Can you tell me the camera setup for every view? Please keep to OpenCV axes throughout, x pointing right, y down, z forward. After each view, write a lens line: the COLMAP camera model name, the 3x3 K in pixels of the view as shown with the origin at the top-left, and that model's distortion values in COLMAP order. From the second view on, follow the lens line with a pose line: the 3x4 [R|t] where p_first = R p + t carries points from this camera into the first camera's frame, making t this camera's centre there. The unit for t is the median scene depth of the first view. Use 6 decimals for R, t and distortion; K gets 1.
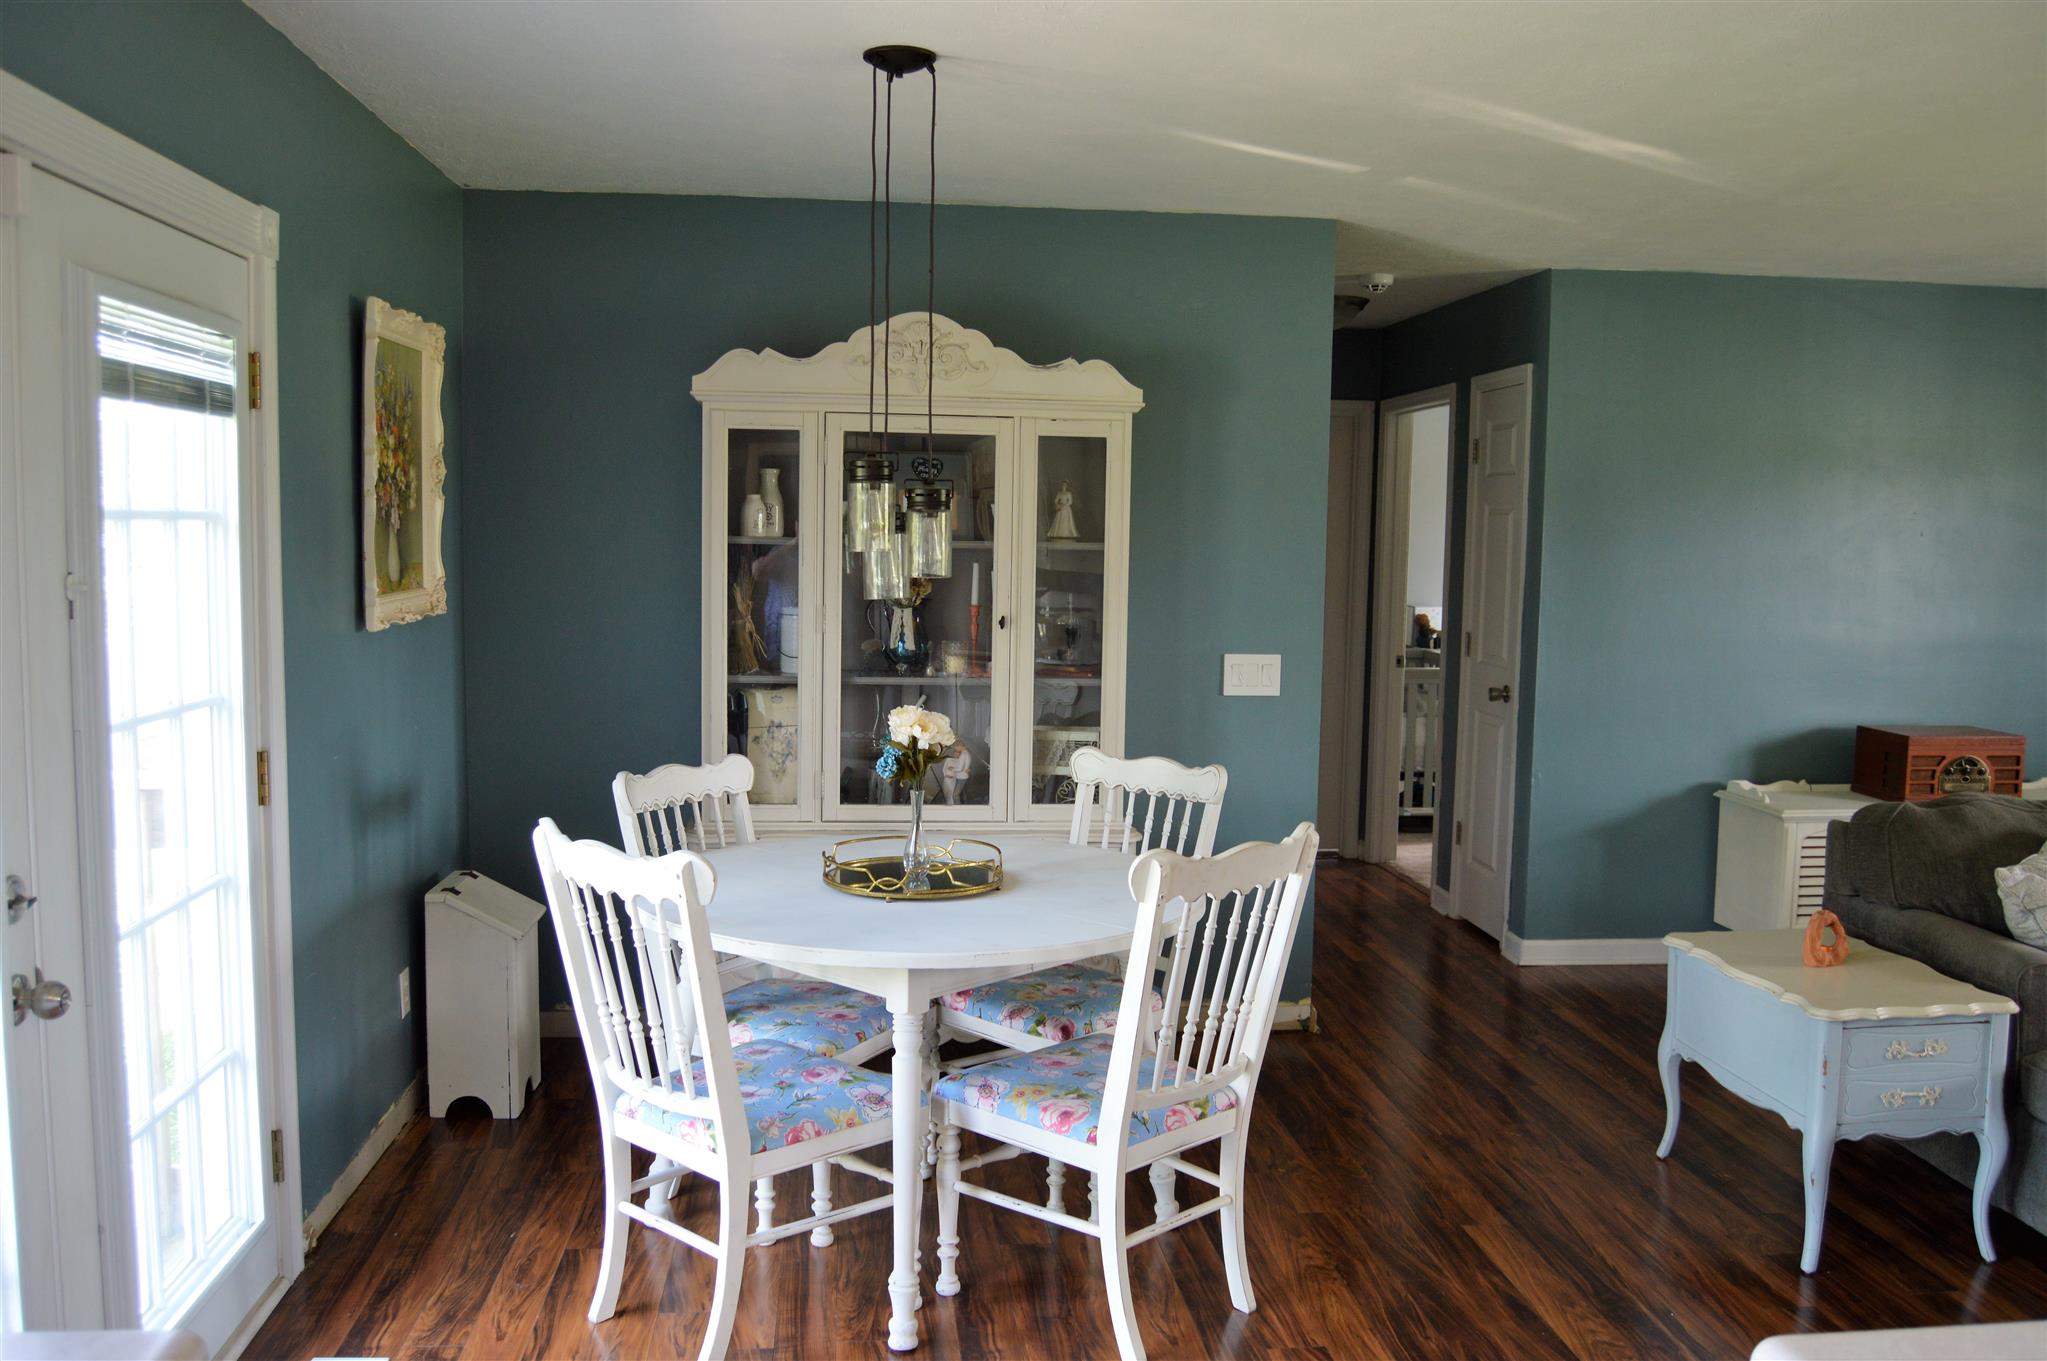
lens RADIAL K [[1650.1, 0, 1023.5], [0, 1650.1, 680.5], [0, 0, 1]] dist [-0.079457, 0.014978]
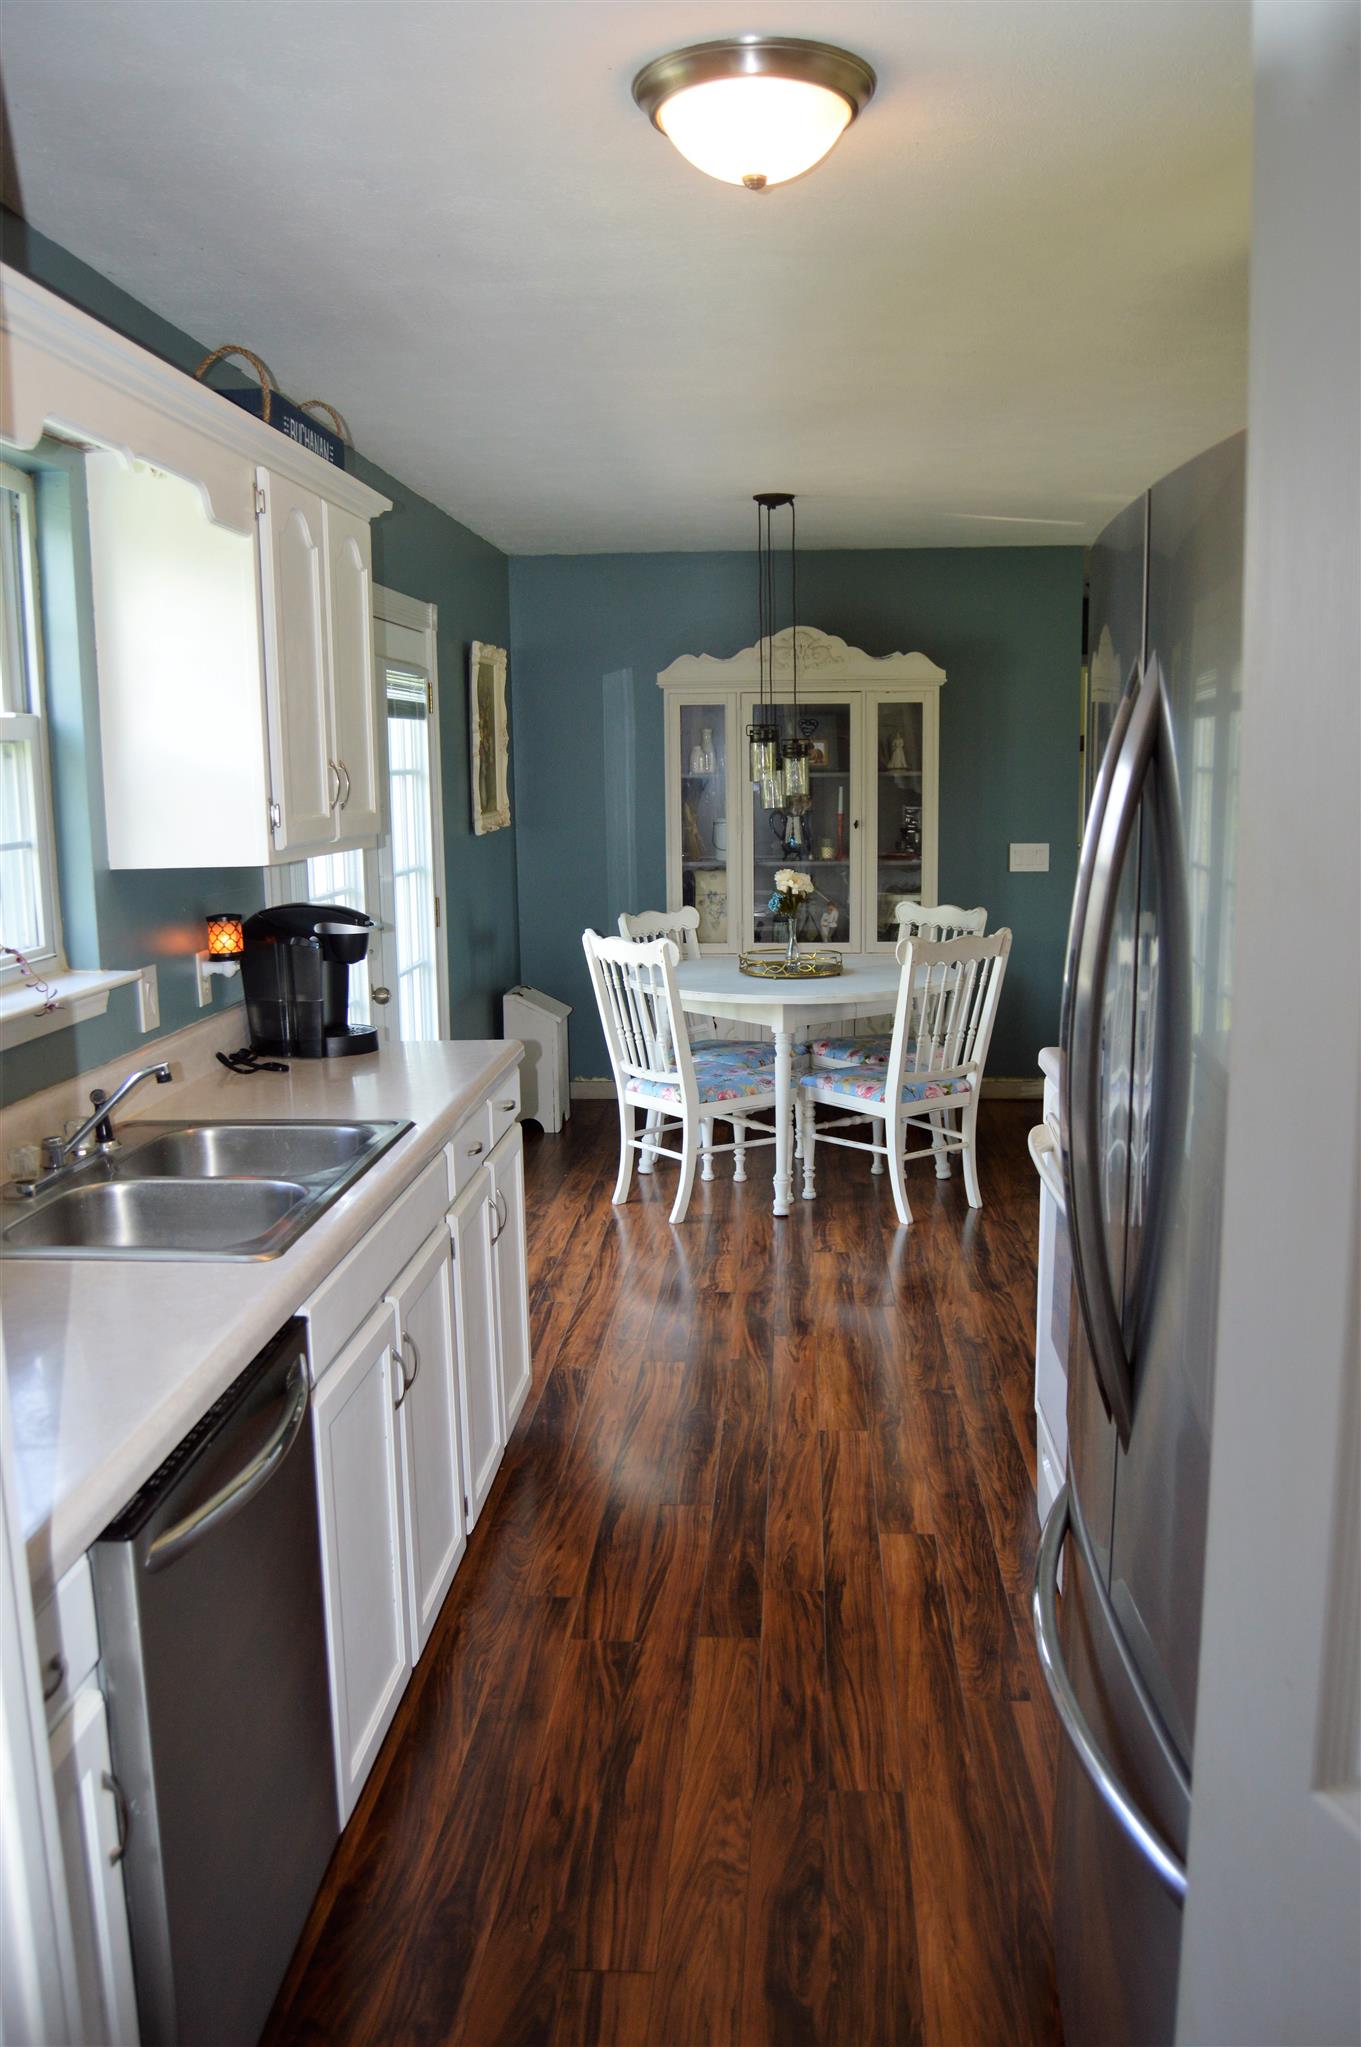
lens RADIAL K [[1650.1, 0, 680.5], [0, 1650.1, 1023.5], [0, 0, 1]] dist [-0.079457, 0.014978]
pose [[0.984585, -0.002648, -0.174888, 0.124543], [0.014678, 0.997609, 0.067527, 0.058553], [0.174291, -0.069053, 0.982270, -0.742550]]
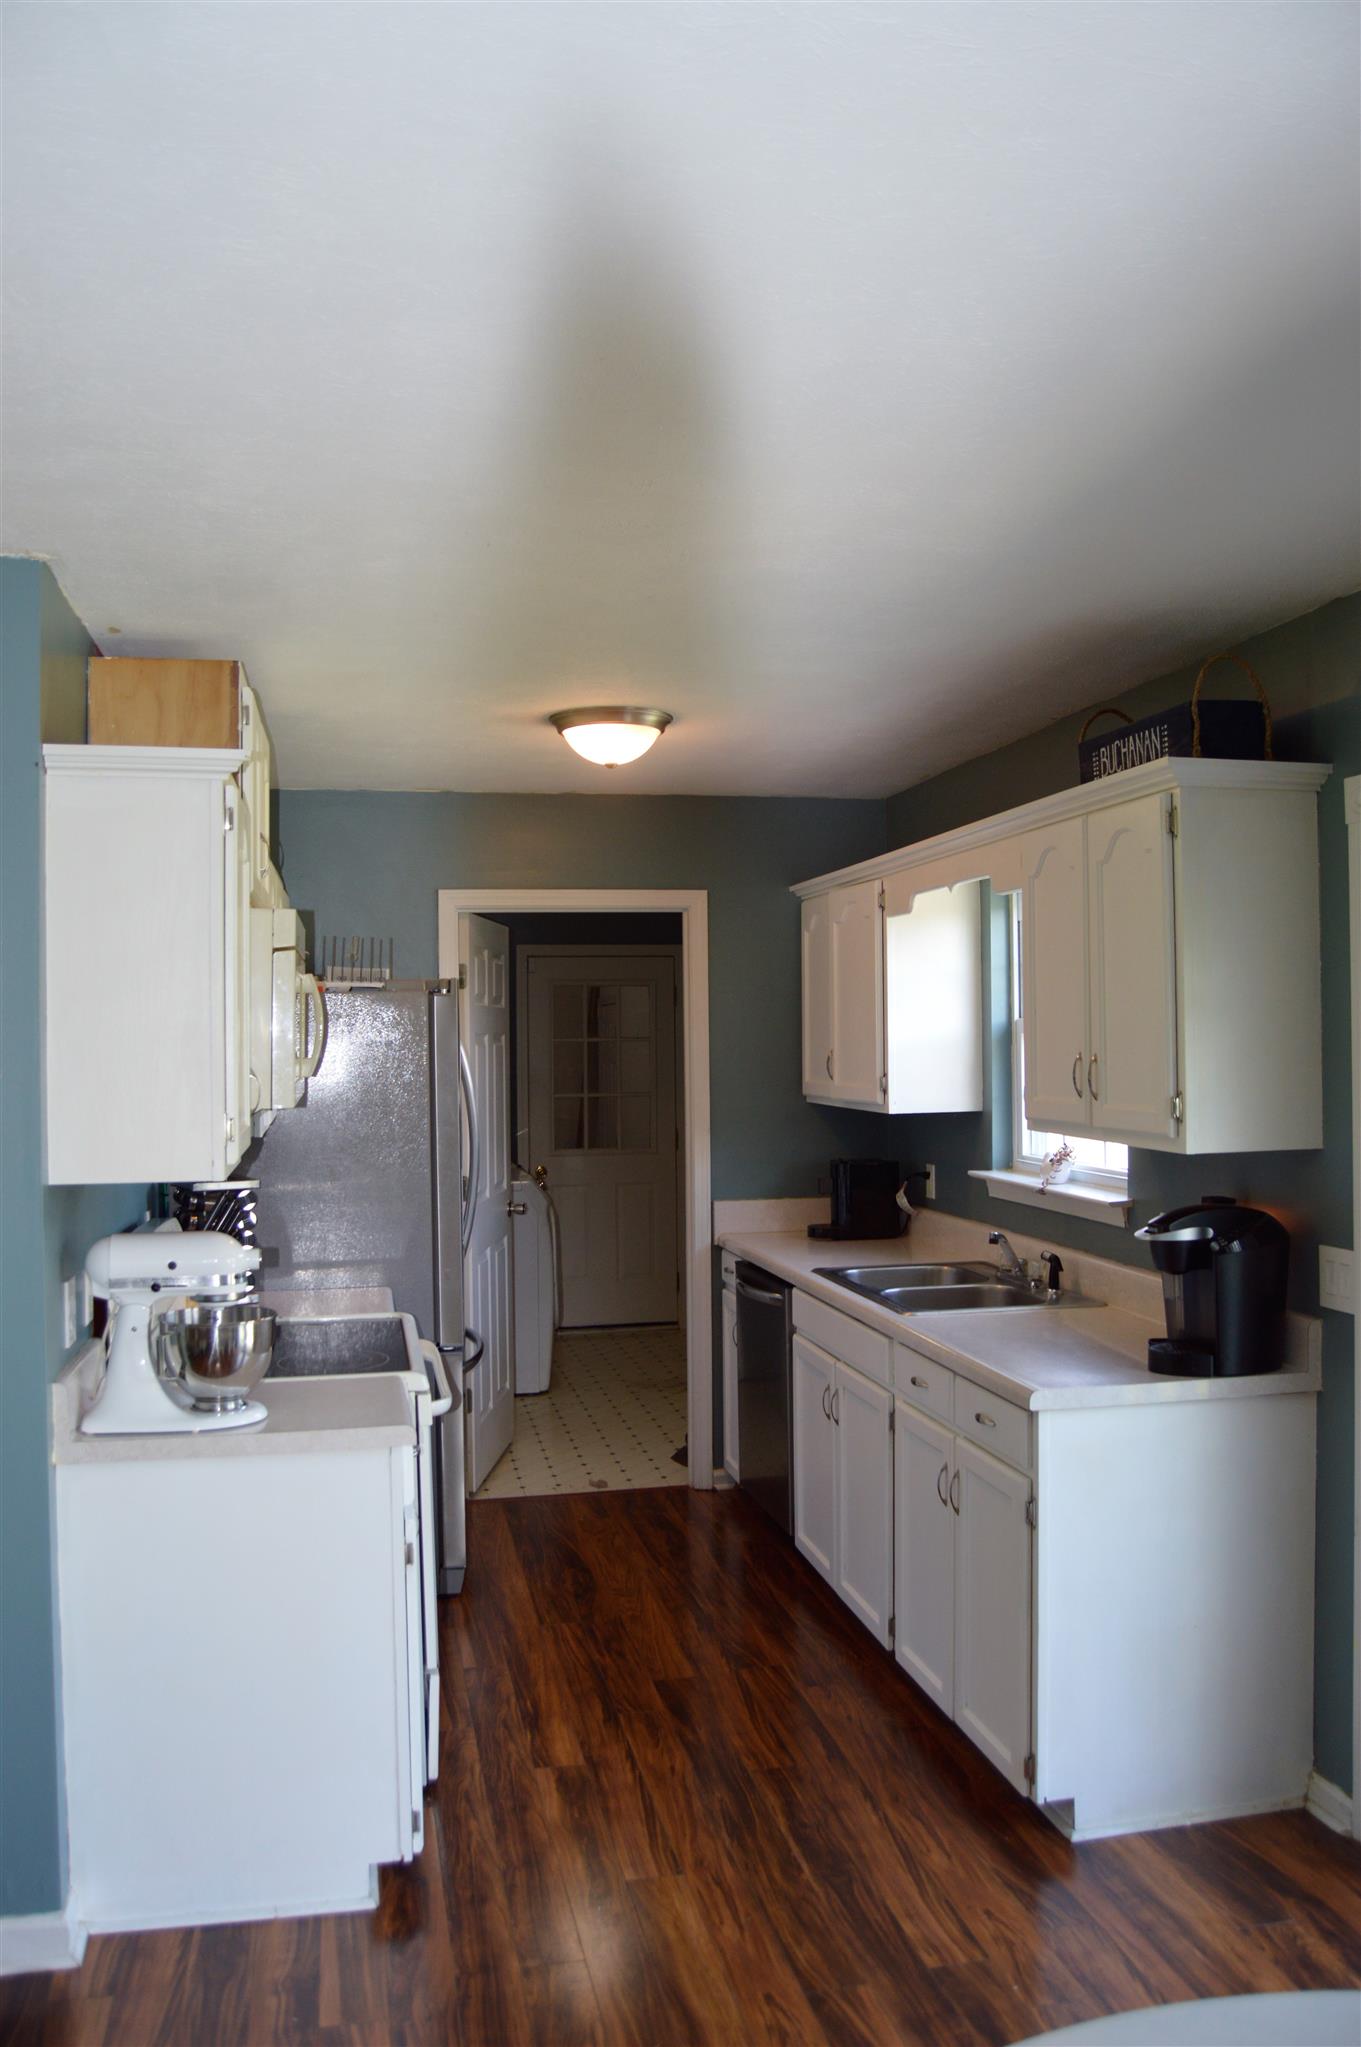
lens RADIAL K [[1650.1, 0, 680.5], [0, 1650.1, 1023.5], [0, 0, 1]] dist [-0.079457, 0.014978]
pose [[-0.995217, -0.004489, -0.097588, 0.113082], [-0.012481, 0.996600, 0.081442, -0.136158], [0.096891, 0.082271, -0.991889, 1.218795]]
